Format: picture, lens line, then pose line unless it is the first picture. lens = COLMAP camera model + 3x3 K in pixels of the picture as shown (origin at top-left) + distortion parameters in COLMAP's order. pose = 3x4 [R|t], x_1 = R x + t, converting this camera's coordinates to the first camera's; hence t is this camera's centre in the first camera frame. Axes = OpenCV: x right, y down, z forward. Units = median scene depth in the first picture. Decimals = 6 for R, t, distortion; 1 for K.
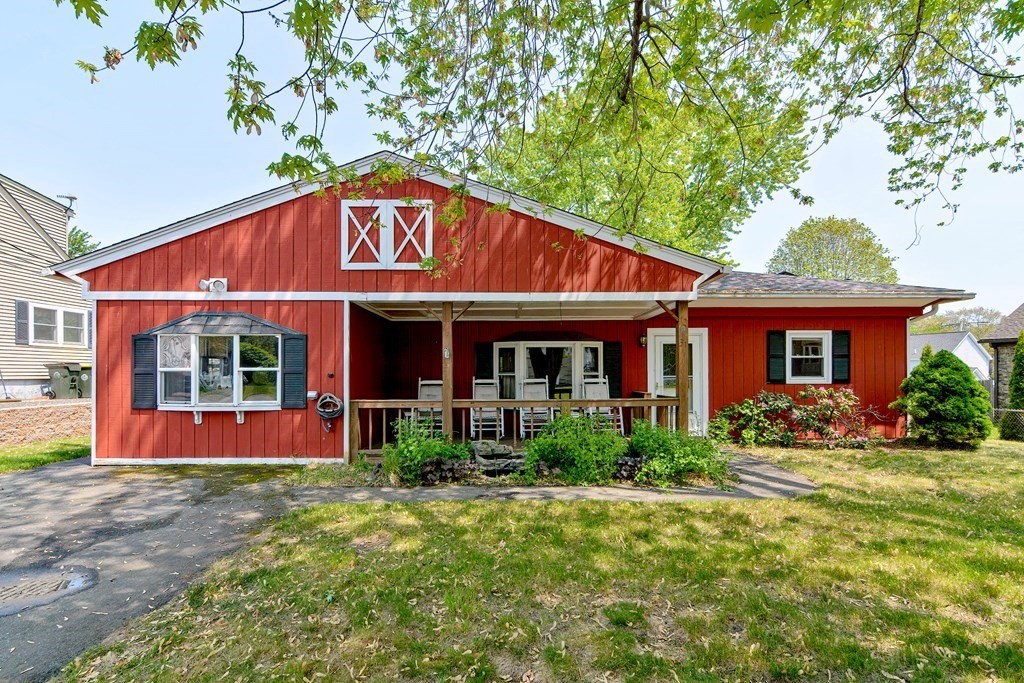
lens RADIAL K [[499.7, 0, 516.6], [0, 499.7, 379.0], [0, 0, 1]] dist [0.001858, -0.003070]
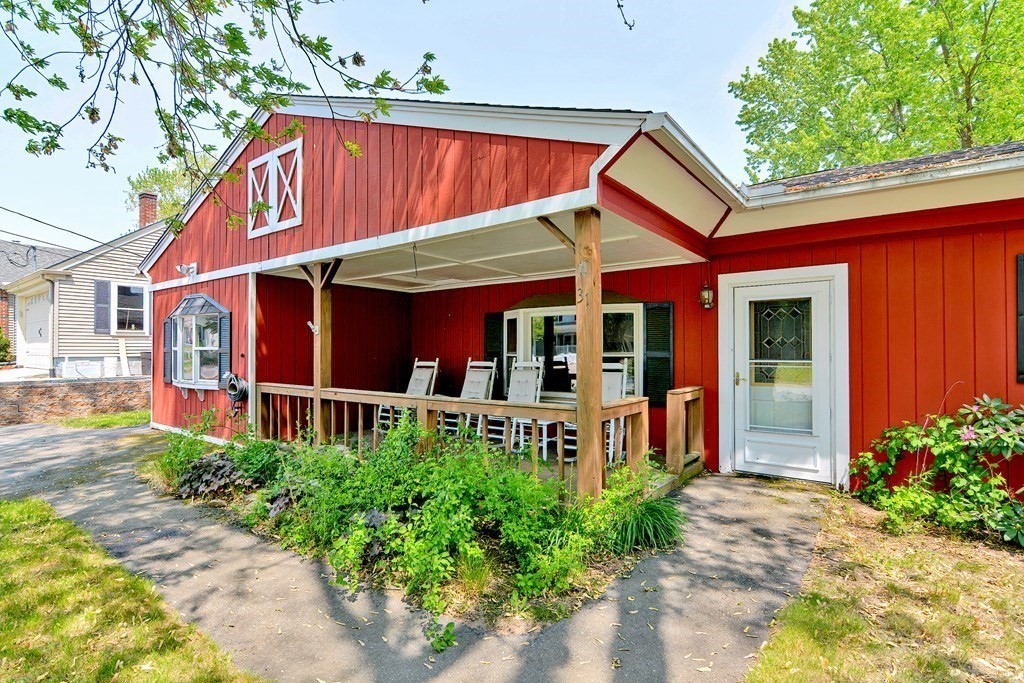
lens RADIAL K [[499.7, 0, 508.8], [0, 499.7, 349.3], [0, 0, 1]] dist [0.001858, -0.003070]
pose [[0.791666, 0.002005, -0.610951, 0.575667], [-0.011467, 0.999867, -0.011577, -0.012158], [0.610847, 0.016171, 0.791583, 0.564859]]
